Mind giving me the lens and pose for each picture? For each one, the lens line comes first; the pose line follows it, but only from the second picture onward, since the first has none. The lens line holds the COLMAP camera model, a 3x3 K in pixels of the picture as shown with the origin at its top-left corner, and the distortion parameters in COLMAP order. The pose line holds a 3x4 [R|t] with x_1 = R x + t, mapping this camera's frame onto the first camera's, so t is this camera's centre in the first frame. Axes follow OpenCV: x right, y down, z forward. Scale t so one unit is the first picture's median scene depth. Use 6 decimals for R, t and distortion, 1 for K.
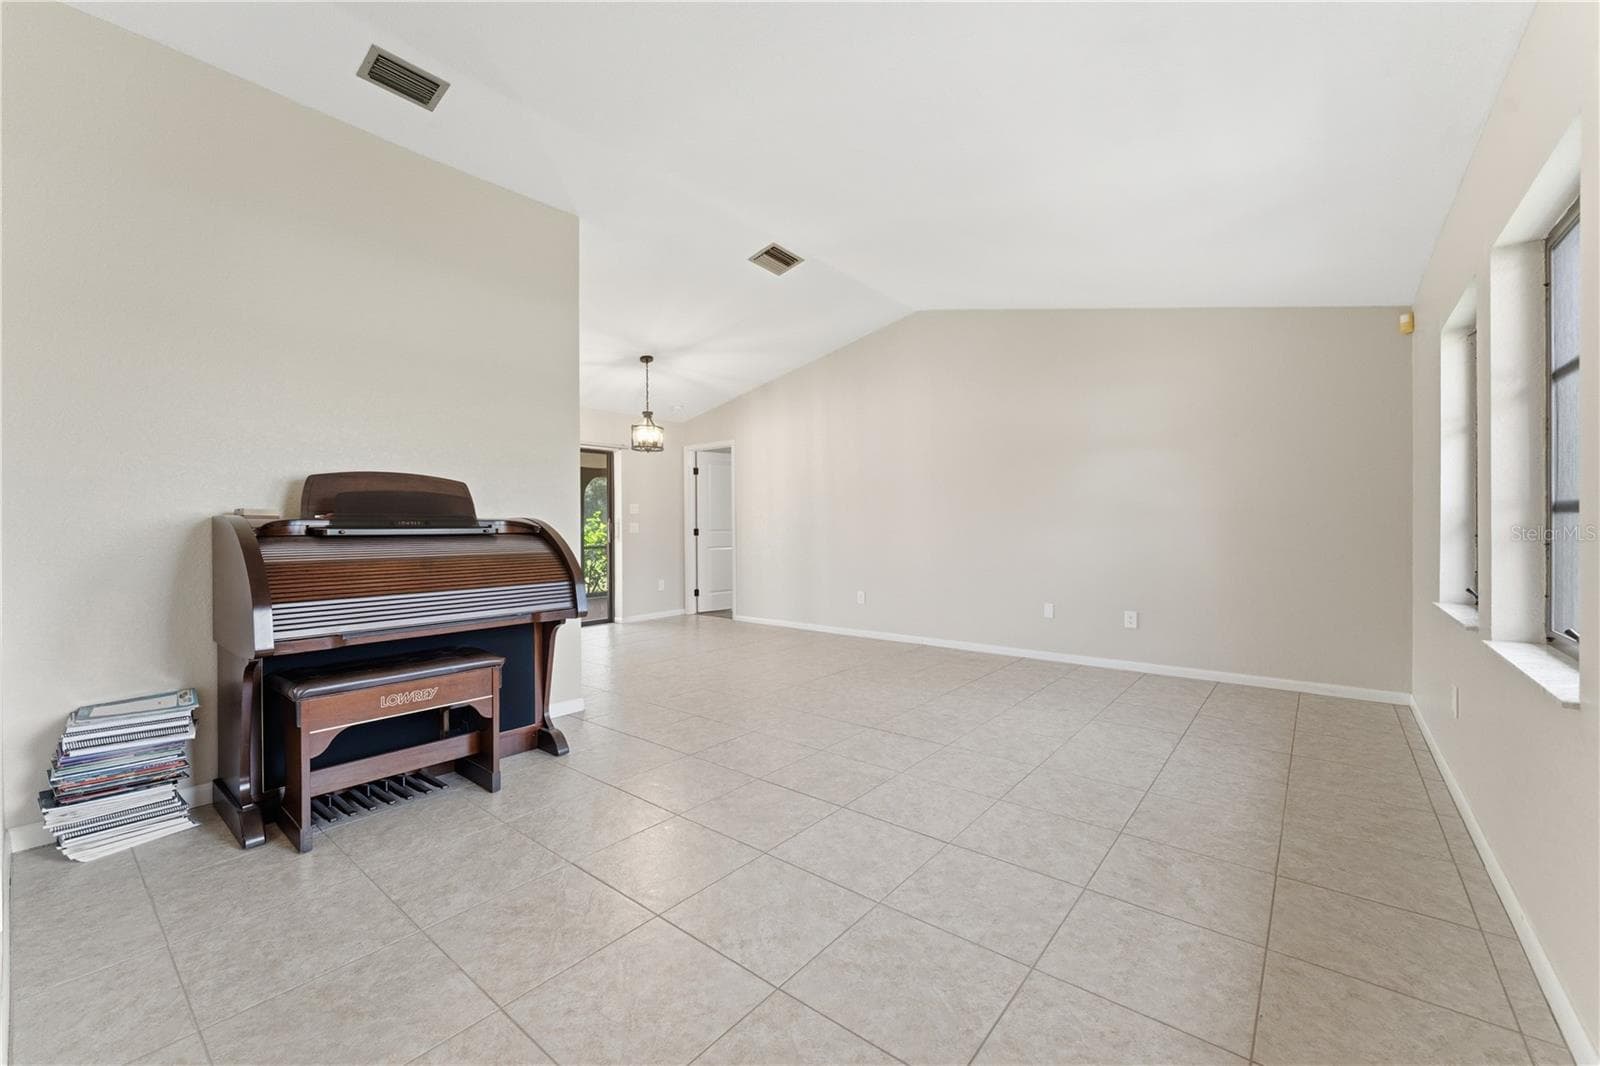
lens RADIAL K [[735.2, 0, 800.0], [0, 735.2, 533.0], [0, 0, 1]] dist [-0.004113, -0.000256]
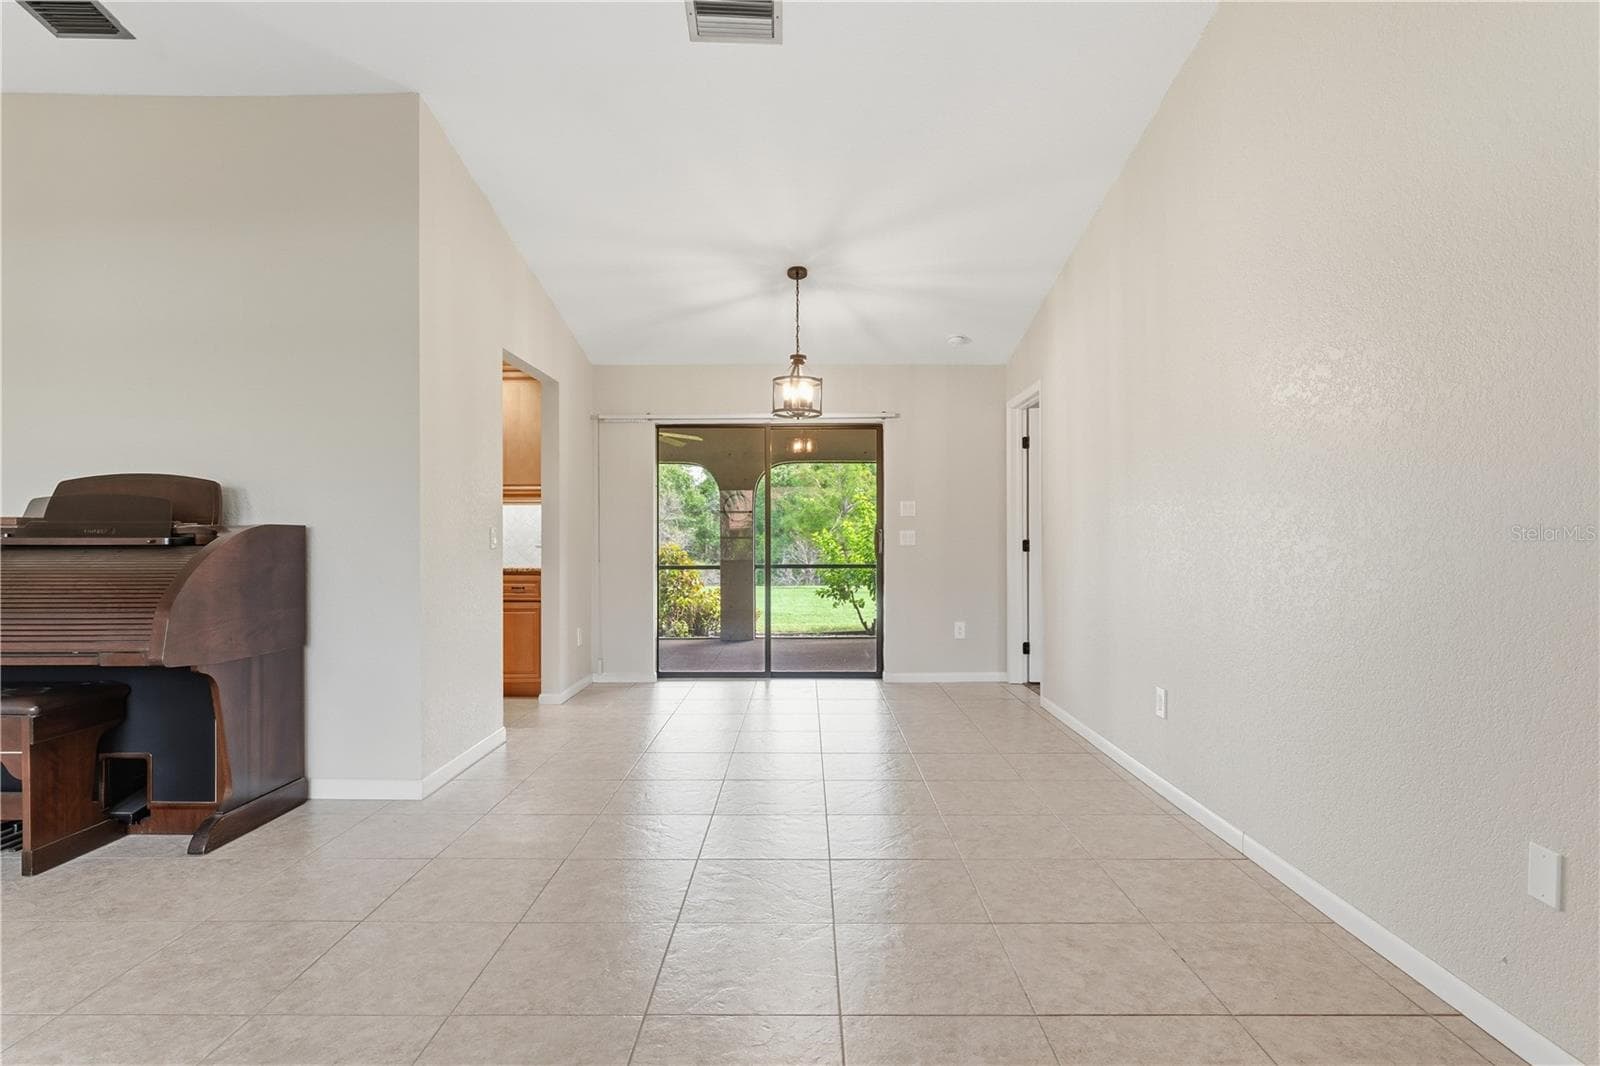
lens RADIAL K [[862.0, 0, 800.0], [0, 862.0, 533.0], [0, 0, 1]] dist [-0.000783, -0.000286]
pose [[0.583436, 0.000363, -0.812159, 0.399651], [-0.009798, 0.999930, -0.006591, -0.006340], [0.812100, 0.011803, 0.583398, 0.566880]]
